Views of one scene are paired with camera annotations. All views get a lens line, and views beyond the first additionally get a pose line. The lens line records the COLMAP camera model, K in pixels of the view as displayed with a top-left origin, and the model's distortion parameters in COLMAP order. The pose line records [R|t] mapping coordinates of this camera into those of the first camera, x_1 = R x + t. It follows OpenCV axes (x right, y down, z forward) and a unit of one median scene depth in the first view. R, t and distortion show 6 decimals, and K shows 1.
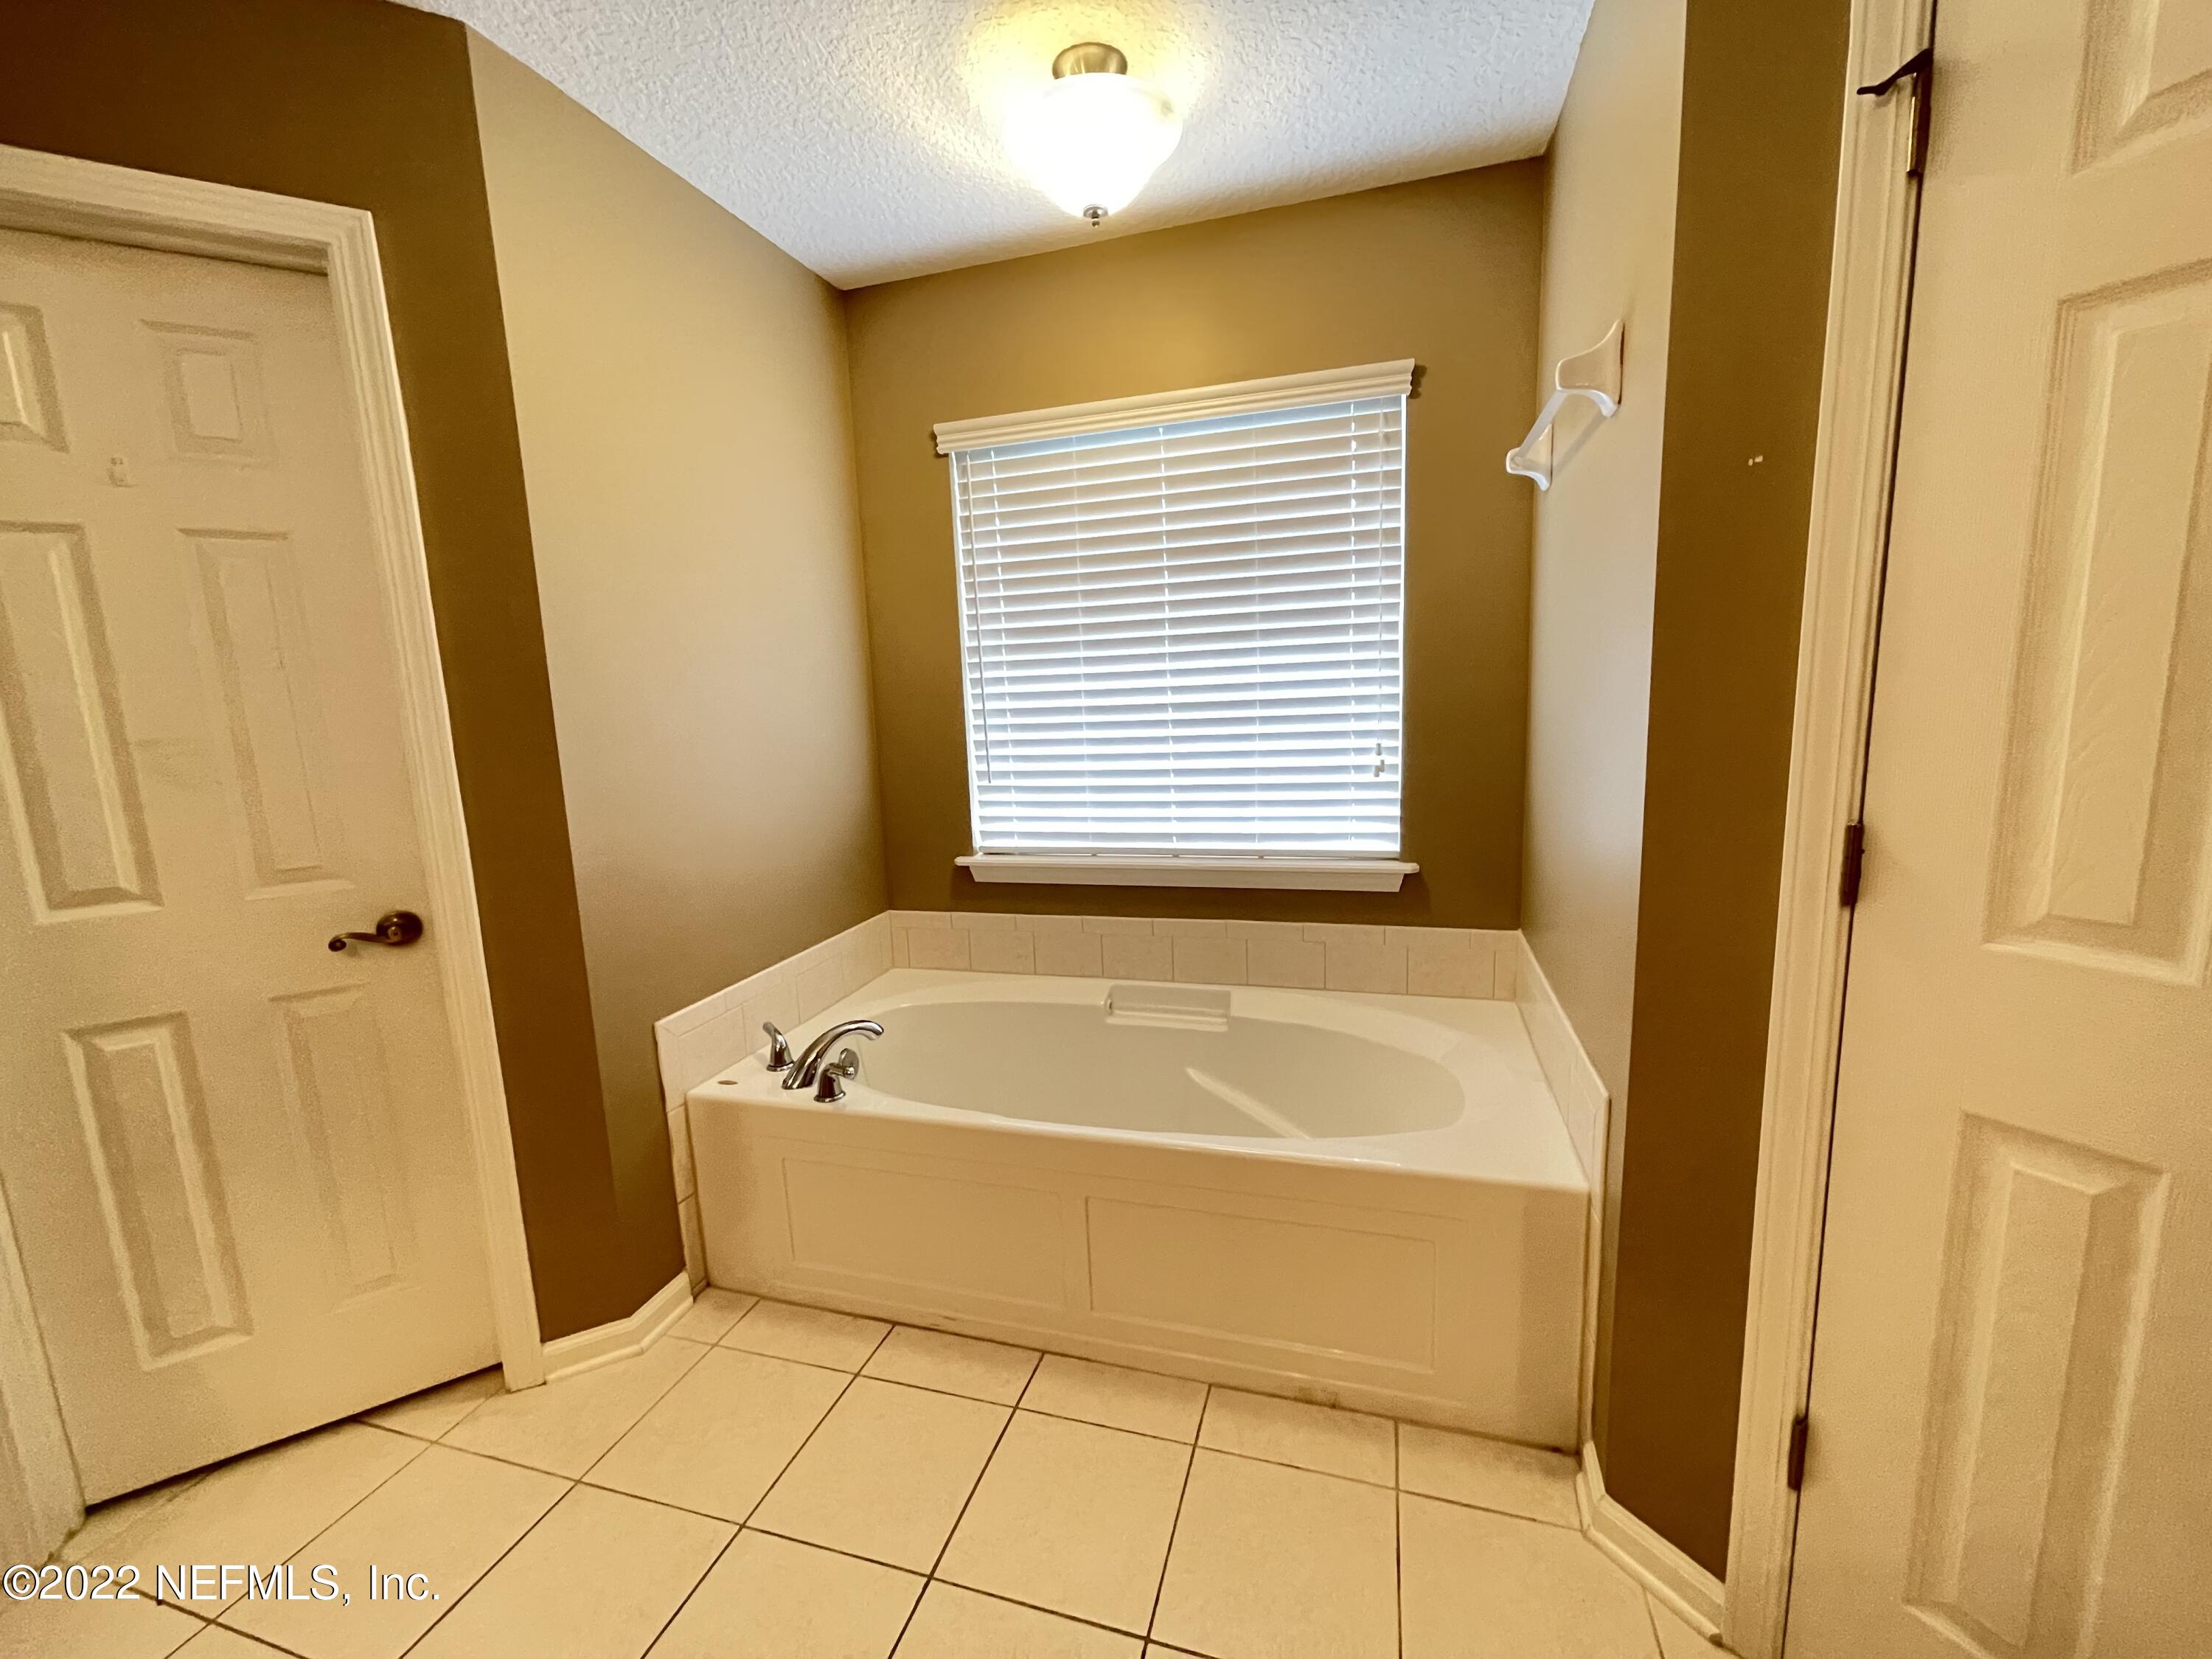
lens RADIAL K [[900.5, 0, 1098.8], [0, 900.5, 833.2], [0, 0, 1]] dist [0.000427, 0.000368]
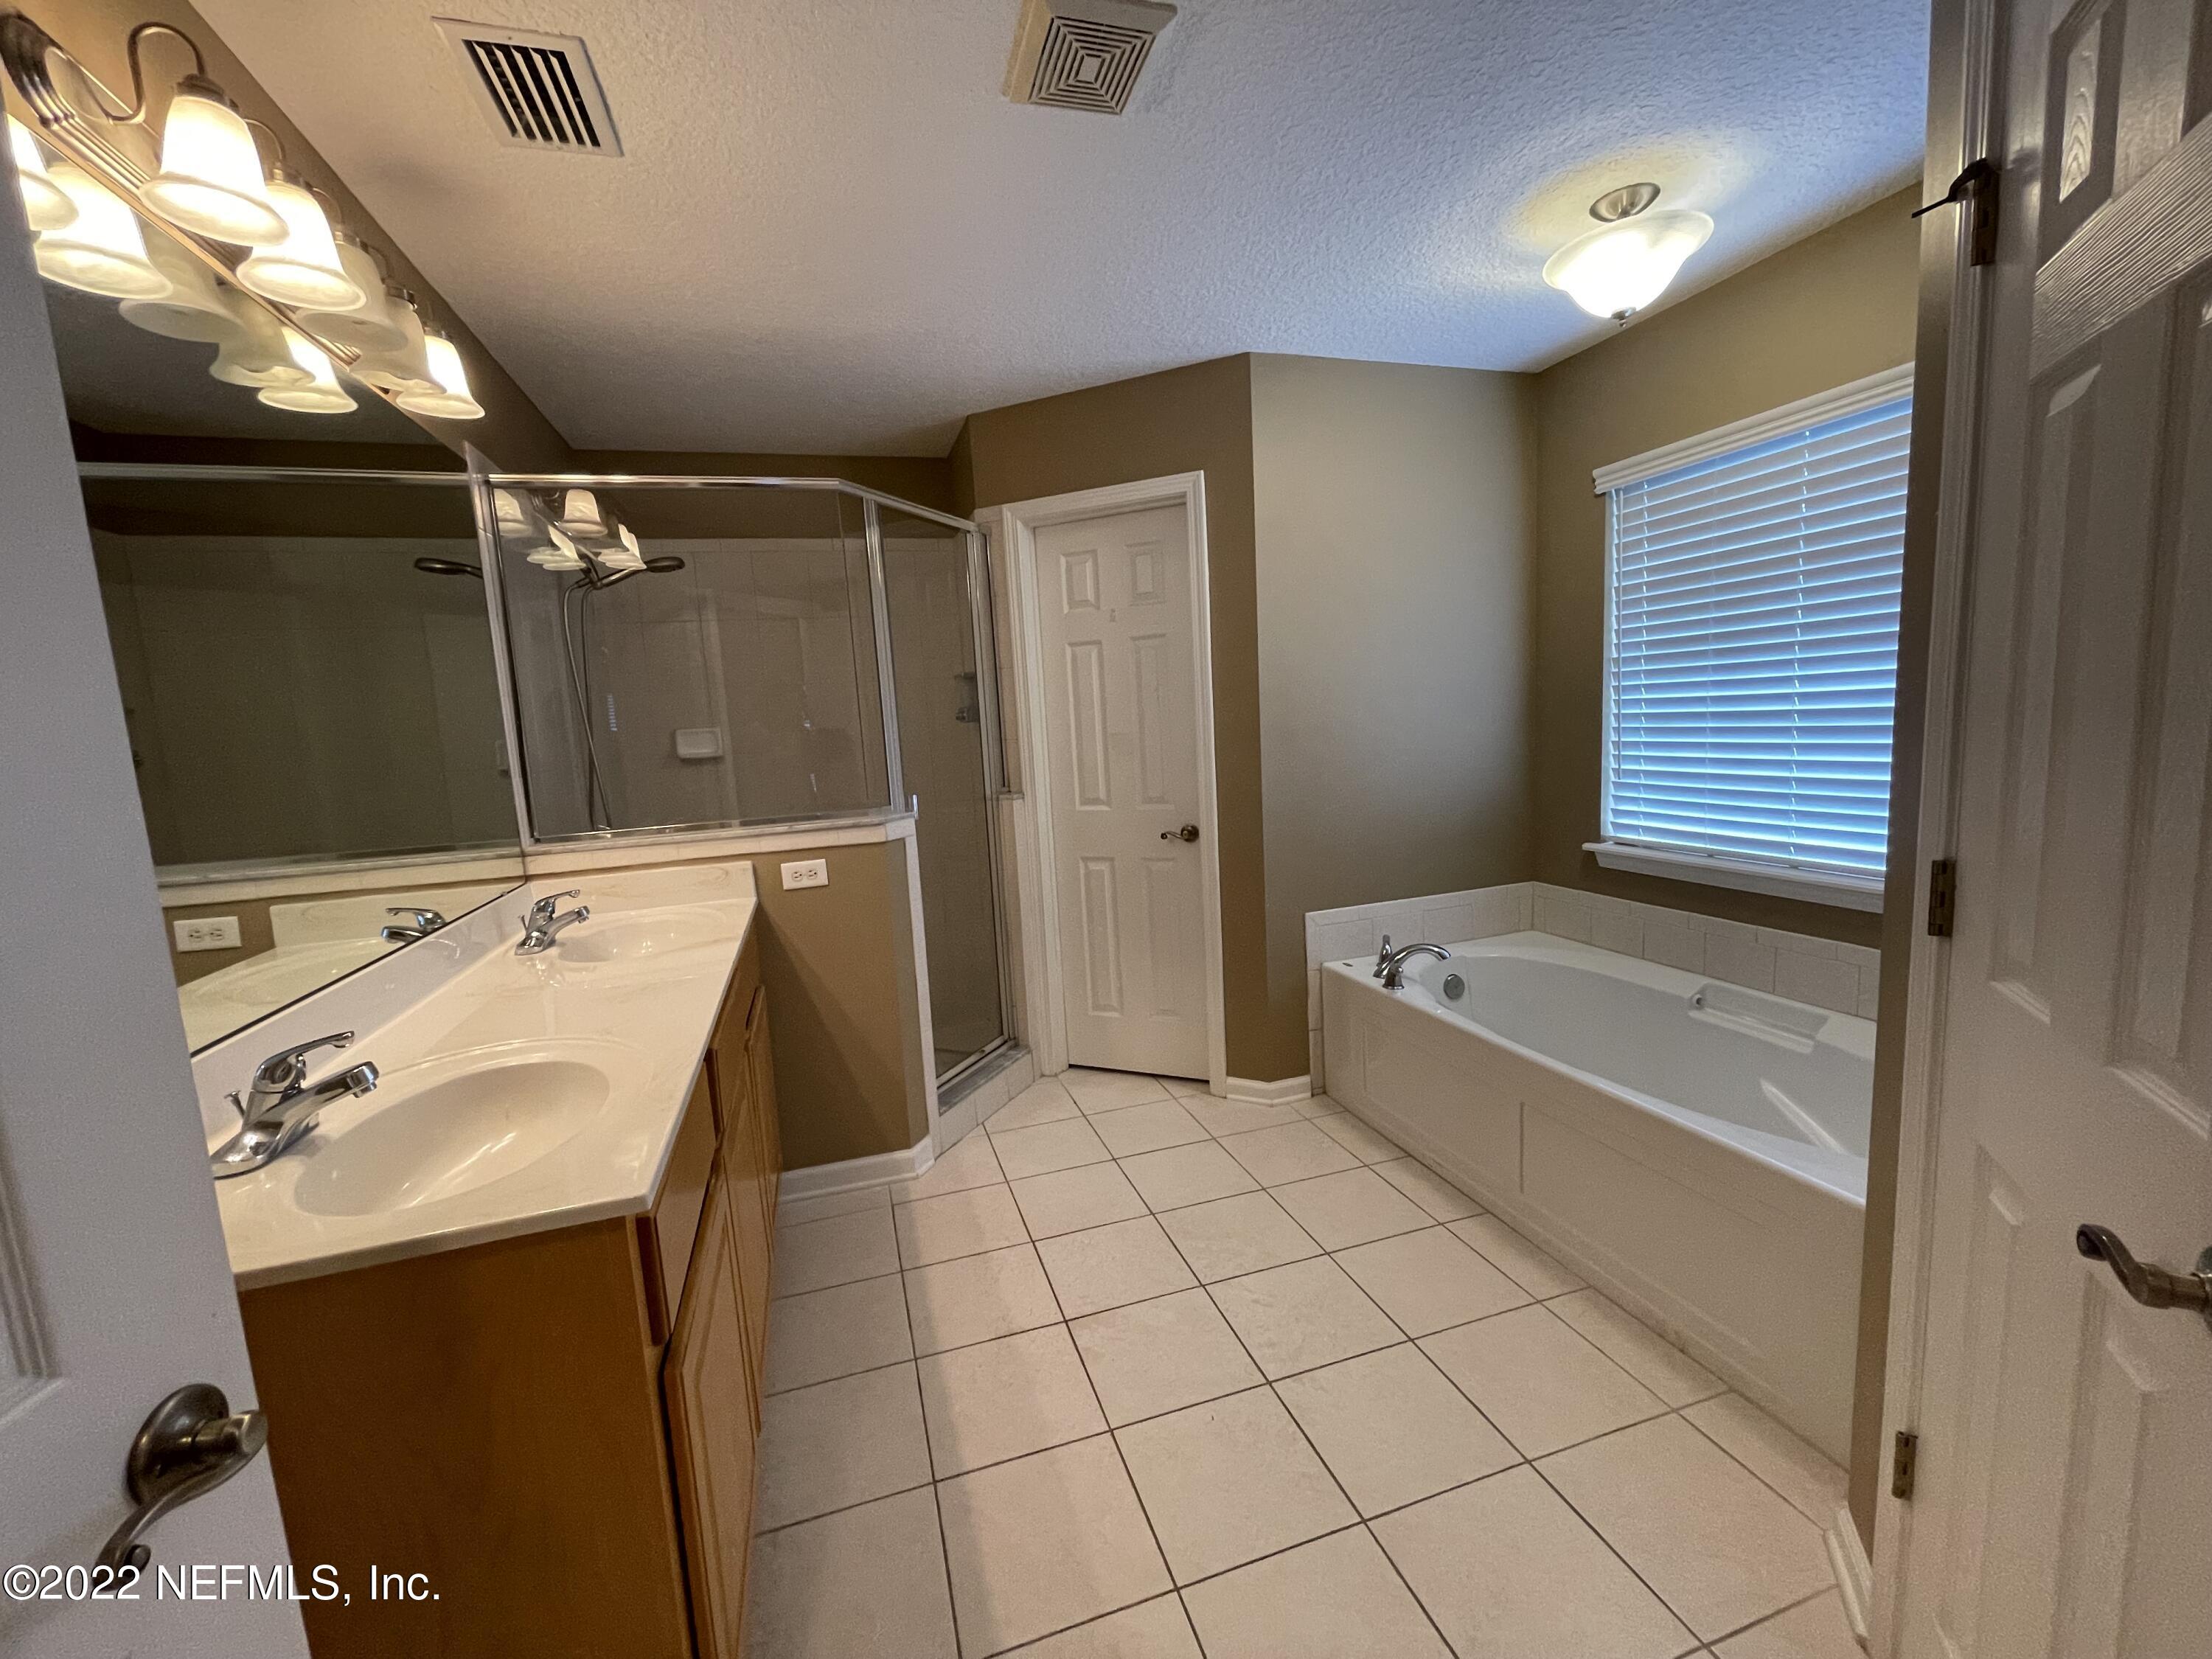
lens RADIAL K [[899.8, 0, 1103.2], [0, 899.8, 832.2], [0, 0, 1]] dist [-0.000519, -0.000267]
pose [[0.565433, 0.112735, -0.817054, 0.585742], [-0.097325, 0.992814, 0.069634, -0.009388], [0.819032, 0.040146, 0.572341, -0.214749]]
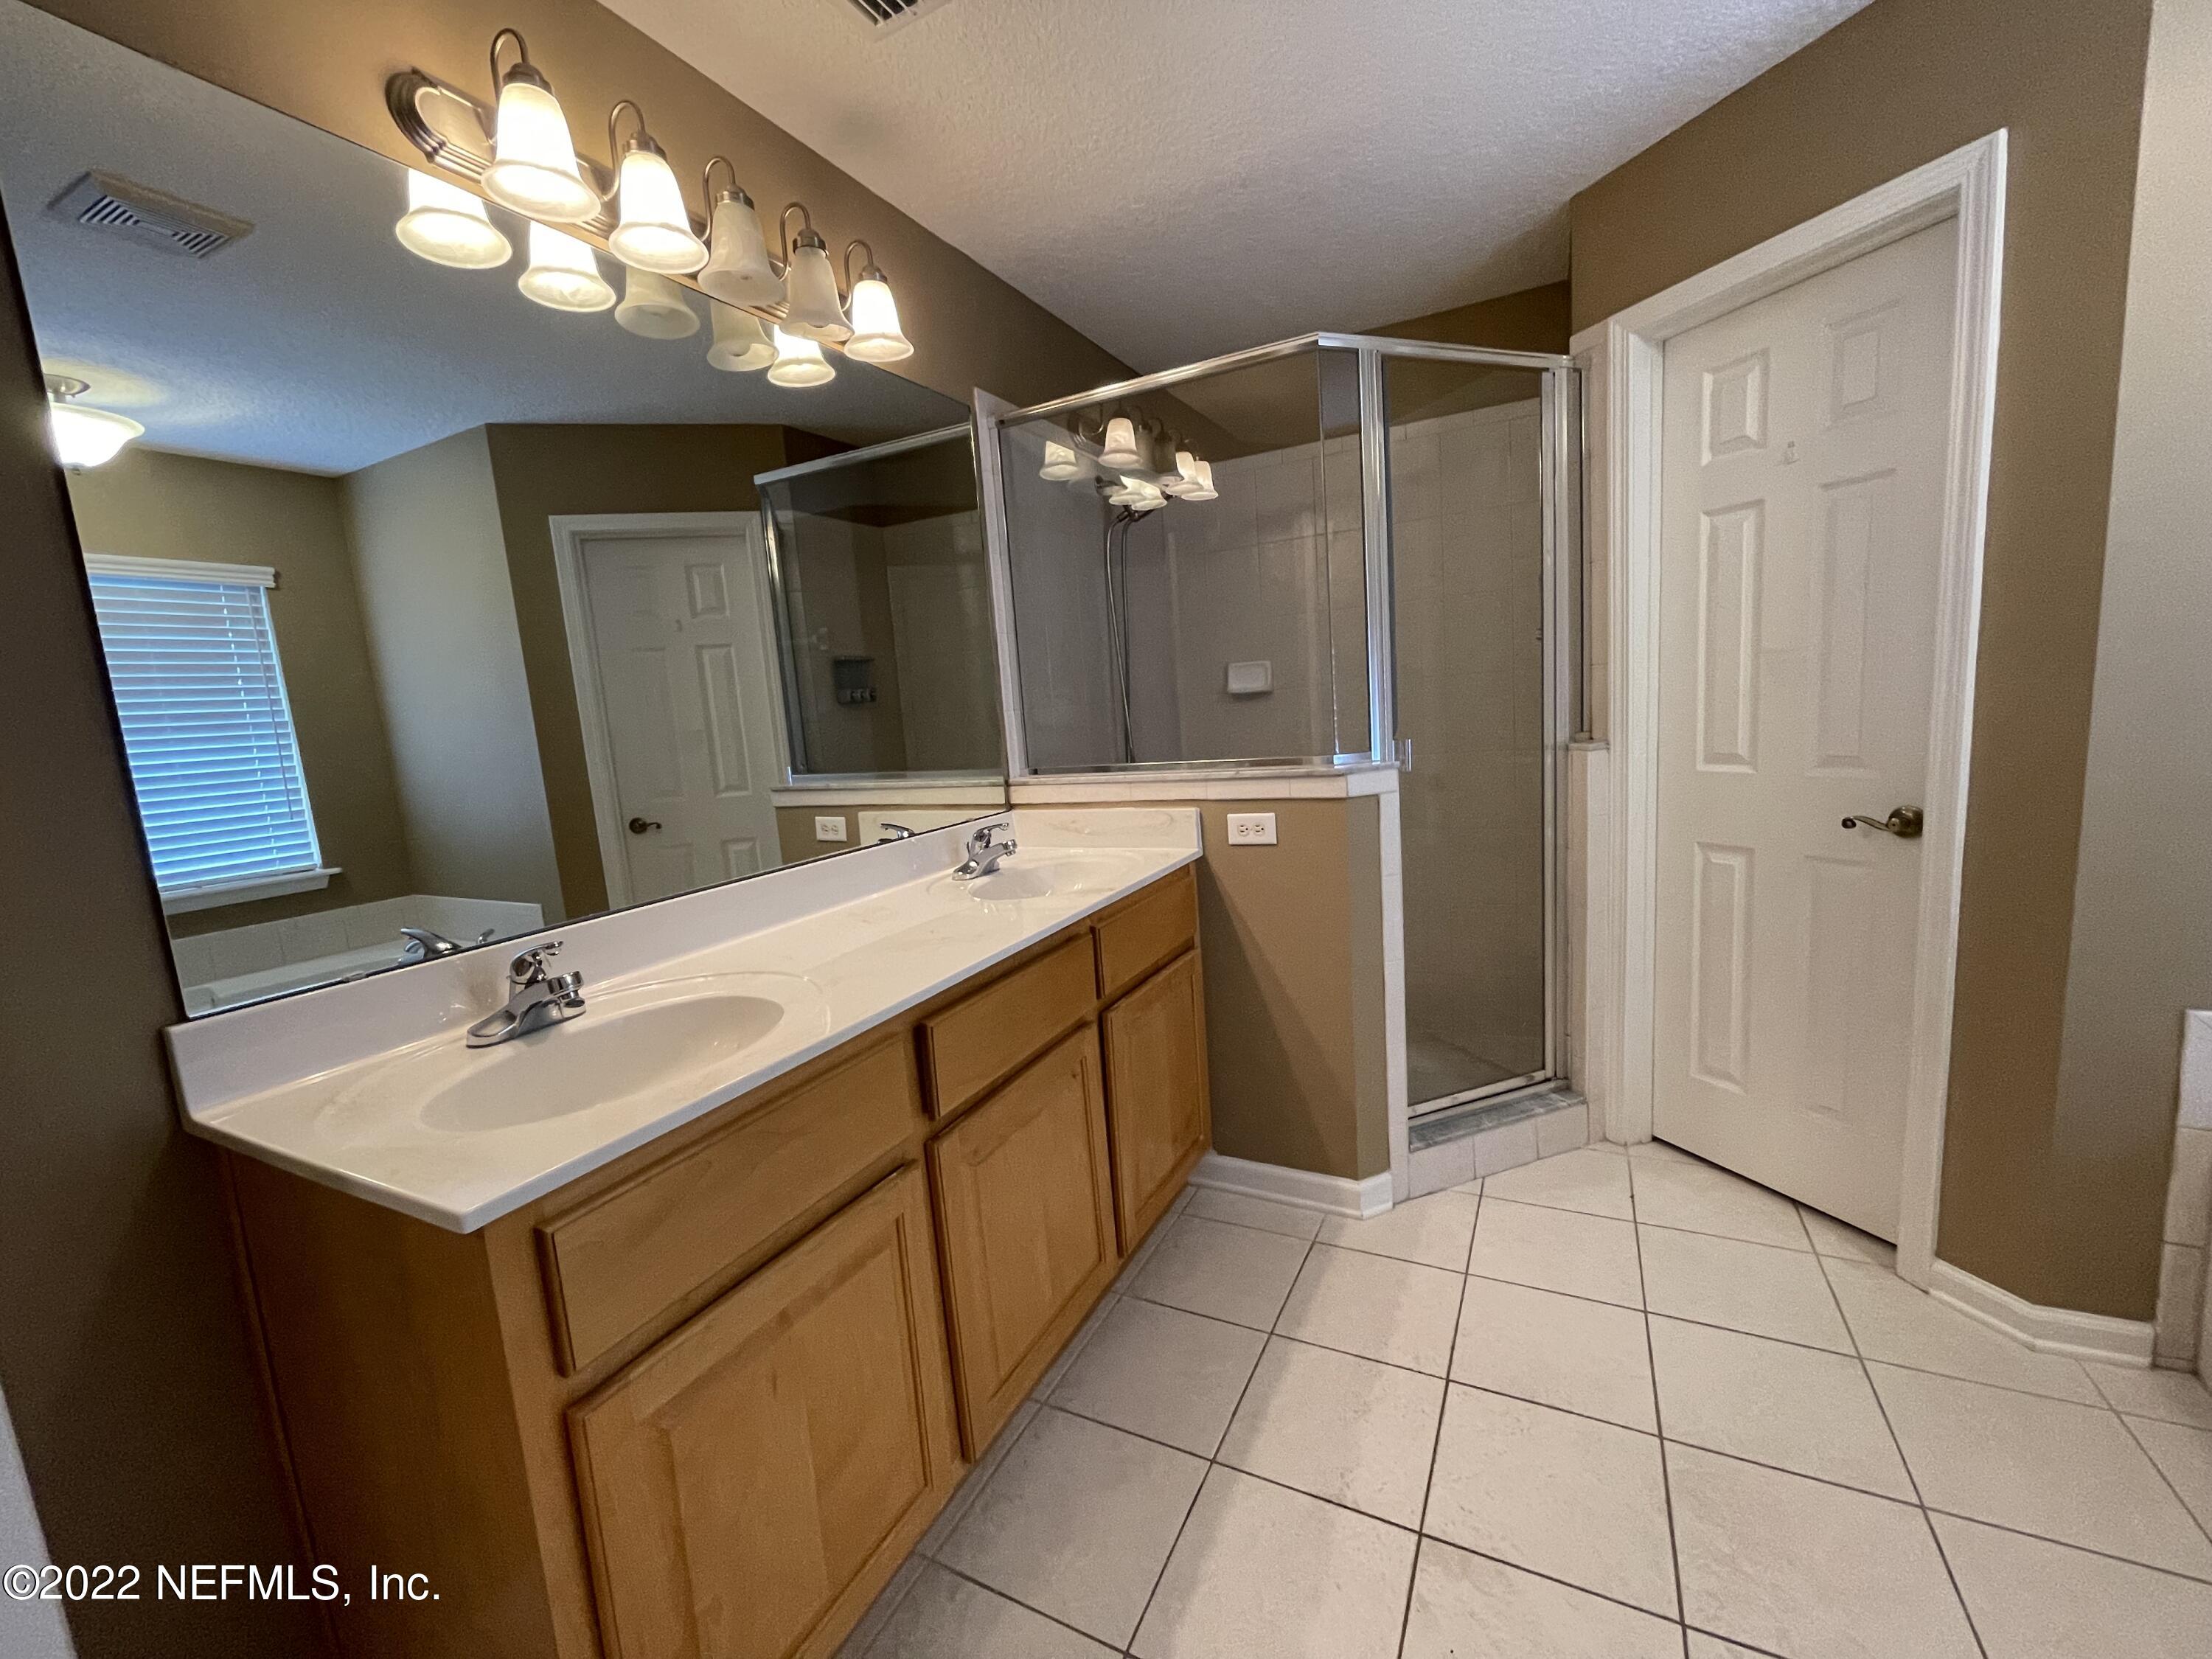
lens RADIAL K [[899.8, 0, 1103.2], [0, 899.8, 832.2], [0, 0, 1]] dist [-0.000519, -0.000267]
pose [[-0.173180, 0.190578, -0.966276, 0.386258], [-0.077718, 0.975396, 0.206305, -0.026876], [0.981819, 0.110825, -0.154108, 0.175966]]
